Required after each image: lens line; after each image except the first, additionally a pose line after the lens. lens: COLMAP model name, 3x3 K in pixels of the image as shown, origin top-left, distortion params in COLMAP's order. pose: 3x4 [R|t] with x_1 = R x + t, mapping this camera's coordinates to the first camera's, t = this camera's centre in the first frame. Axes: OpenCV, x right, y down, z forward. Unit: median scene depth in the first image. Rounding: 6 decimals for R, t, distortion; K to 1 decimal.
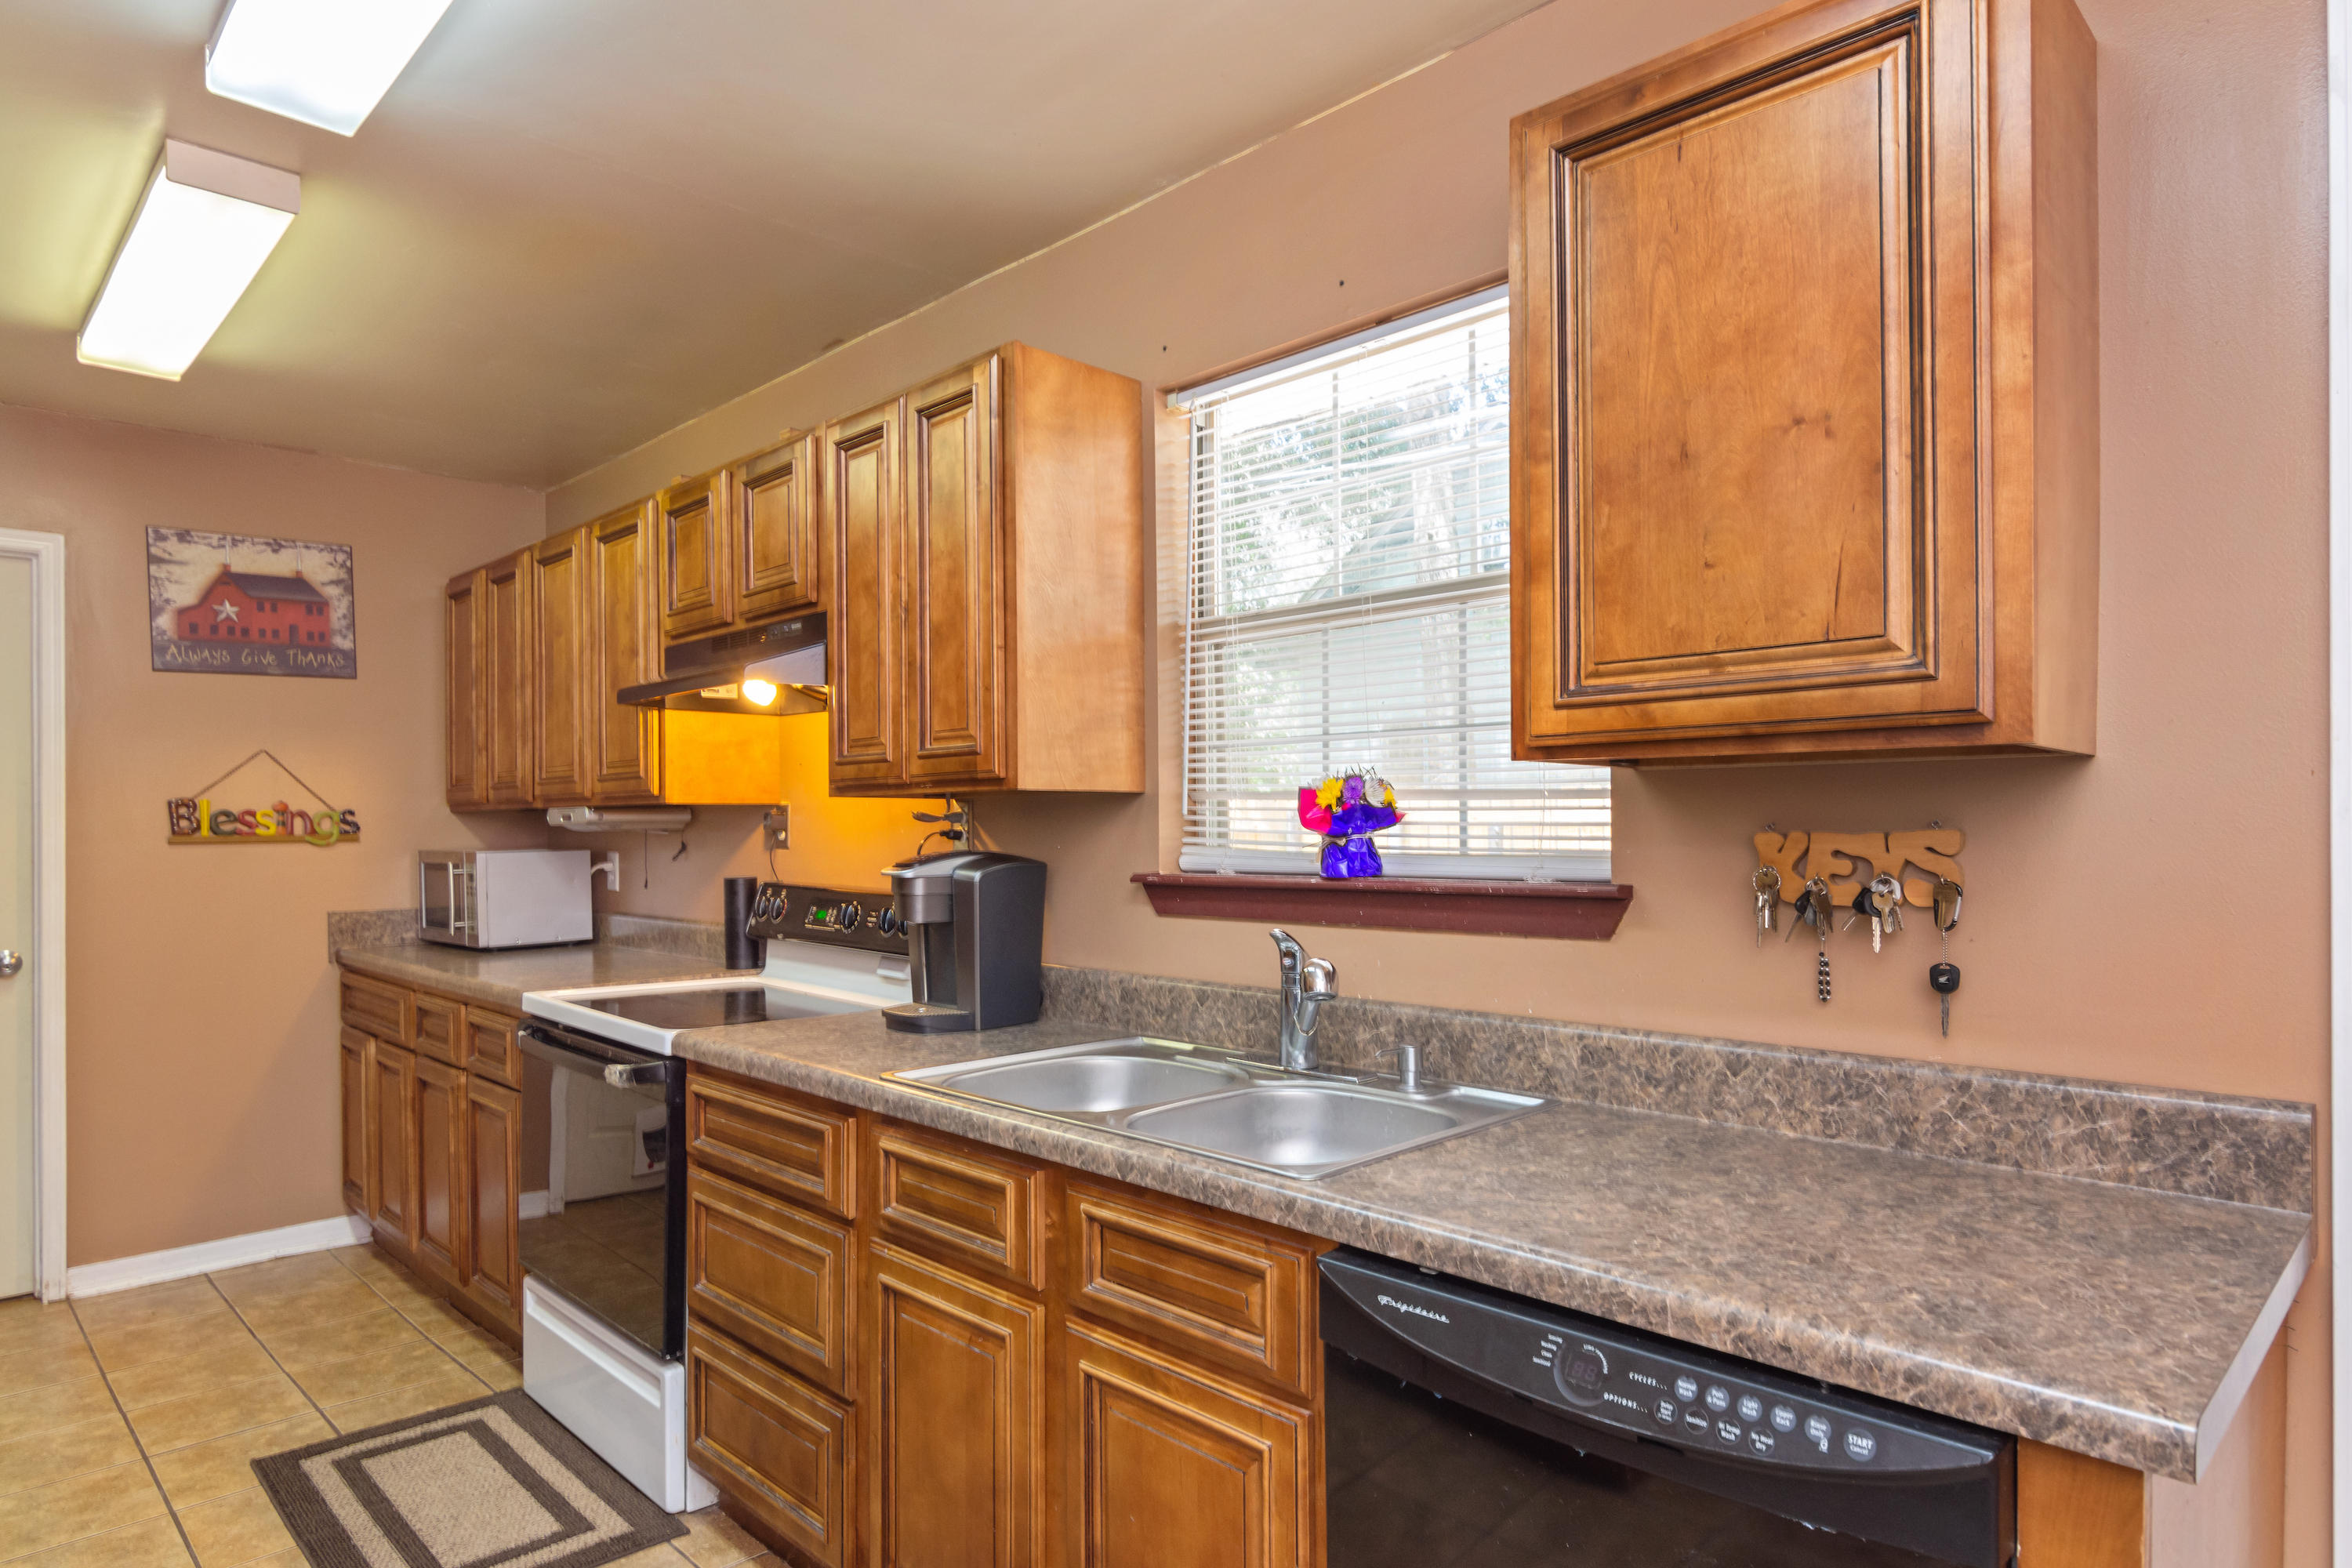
lens RADIAL K [[1341.3, 0, 1178.5], [0, 1341.3, 817.5], [0, 0, 1]] dist [-0.004563, 0.000889]
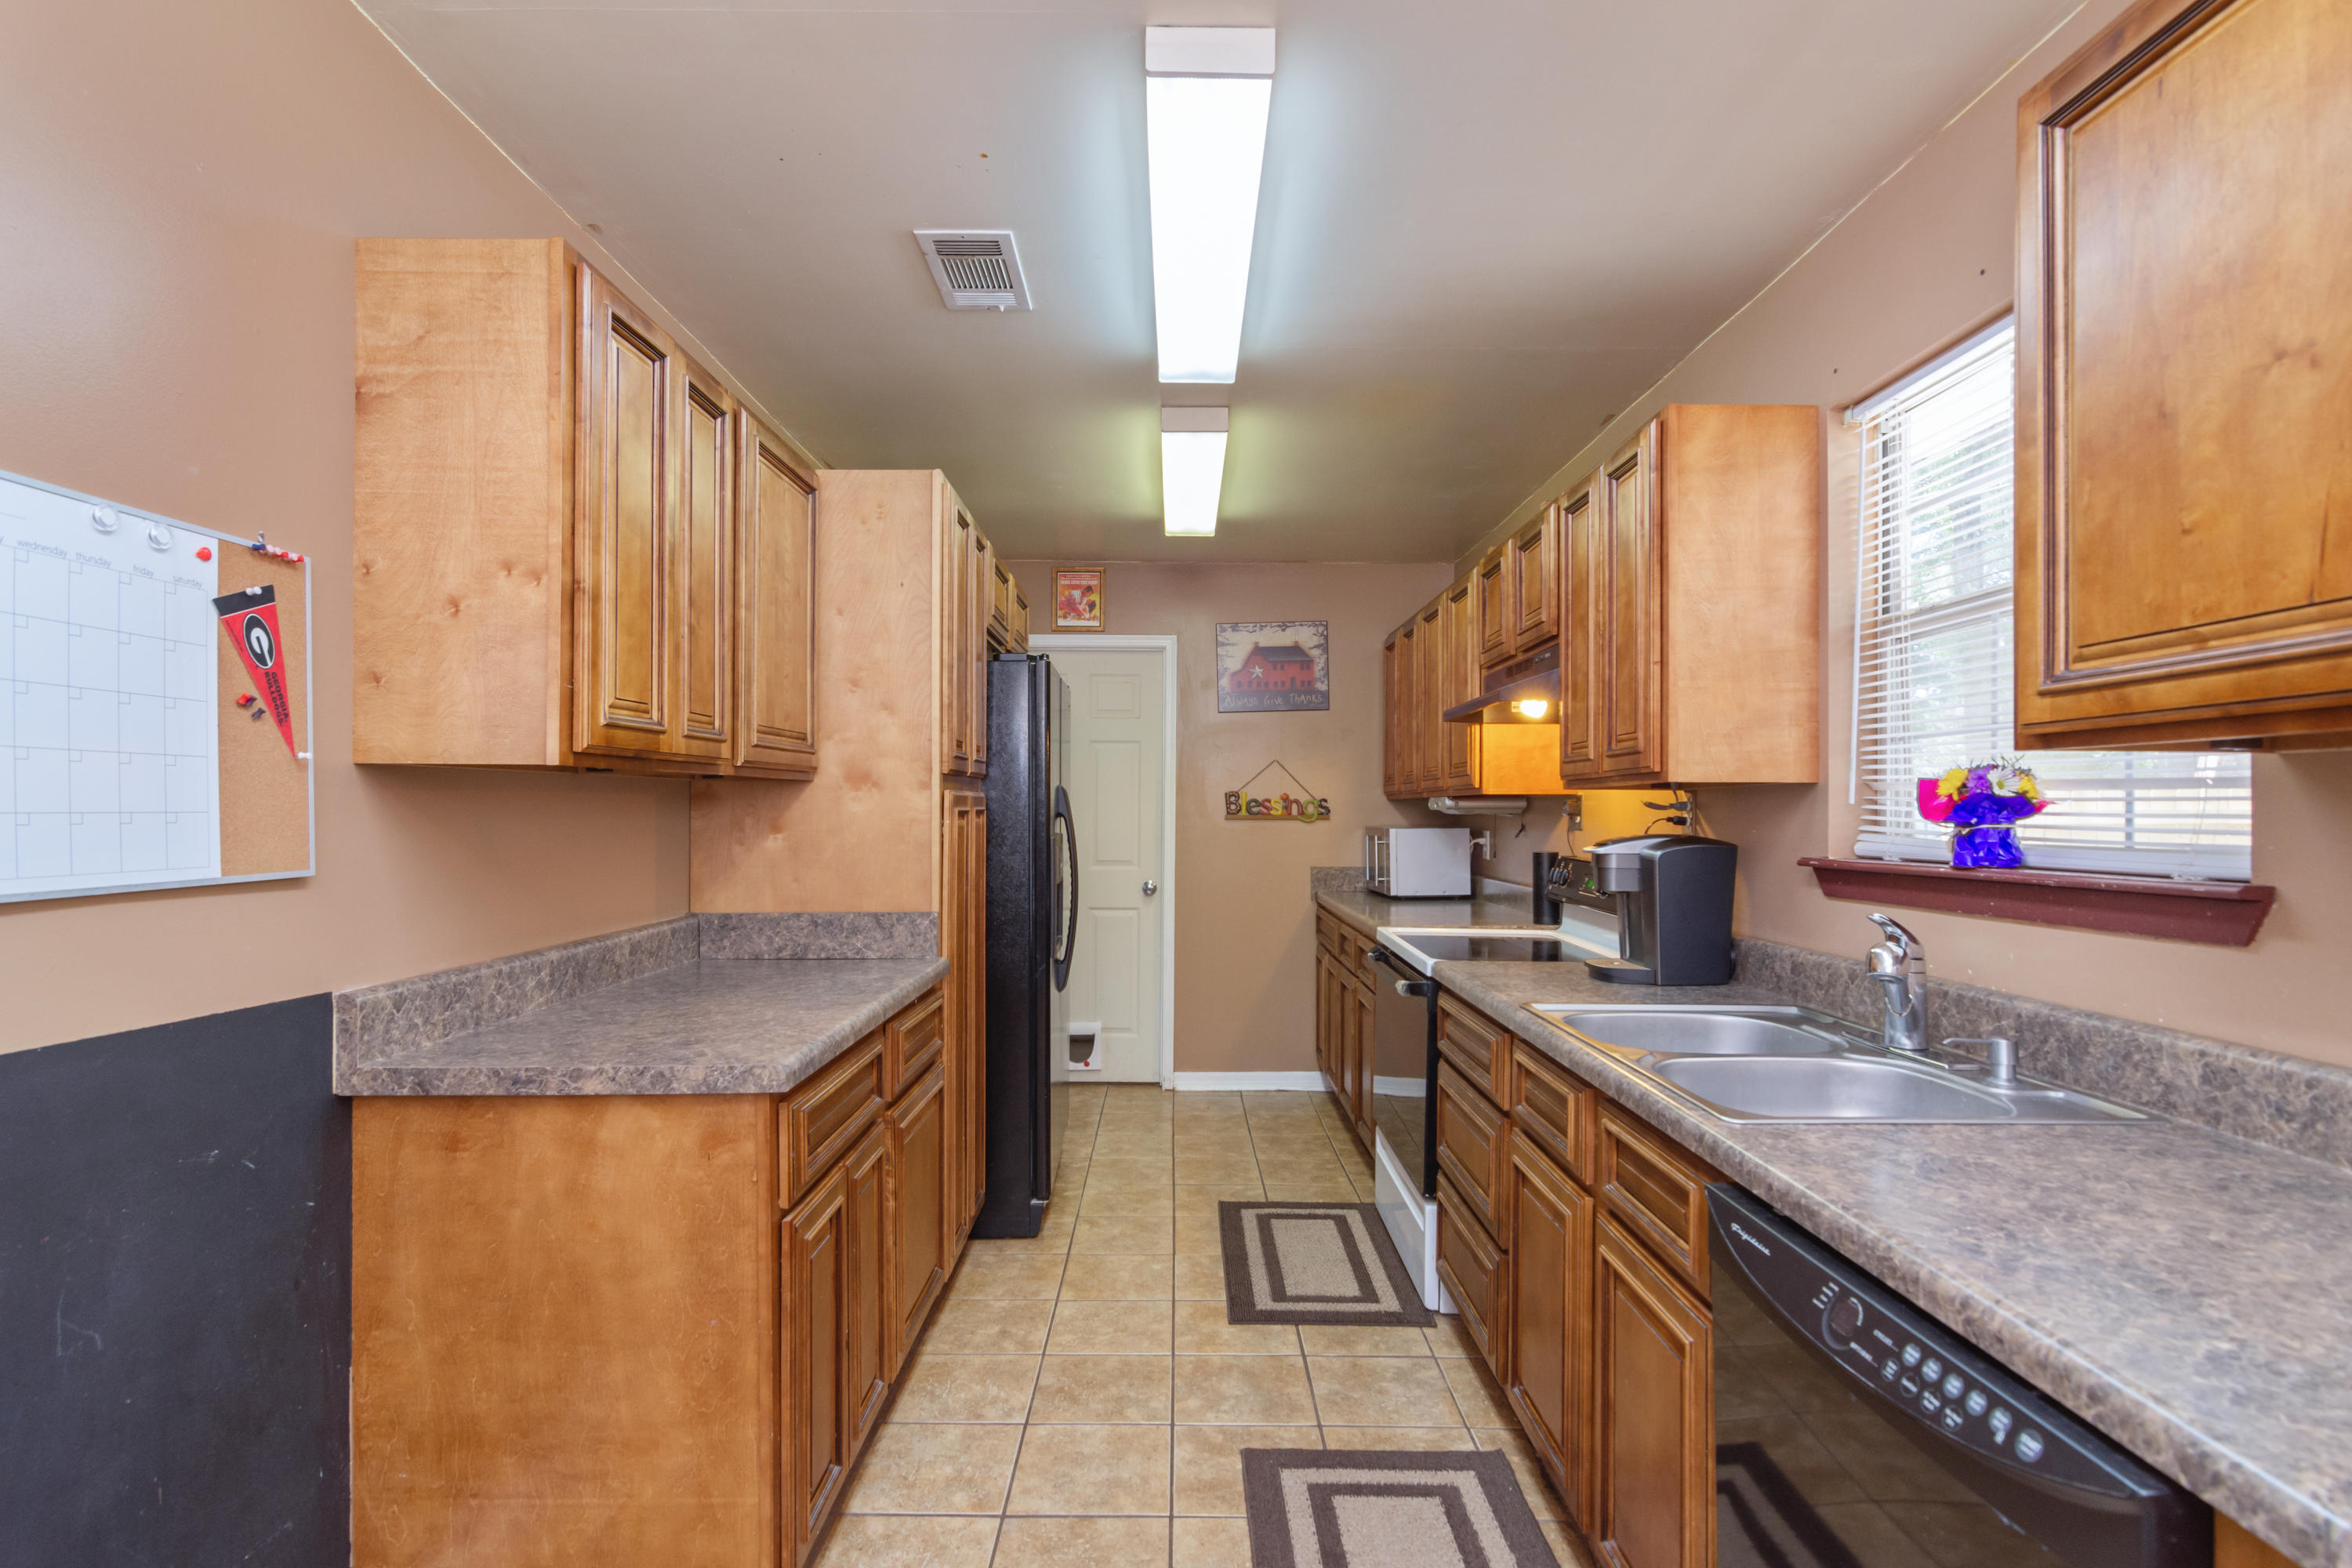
lens RADIAL K [[1125.4, 0, 1173.7], [0, 1125.4, 792.1], [0, 0, 1]] dist [-0.003117, 0.000507]
pose [[0.712700, -0.003658, -0.701459, 0.255647], [-0.004123, 0.999947, -0.009403, -0.000765], [0.701457, 0.009593, 0.712647, -0.013900]]
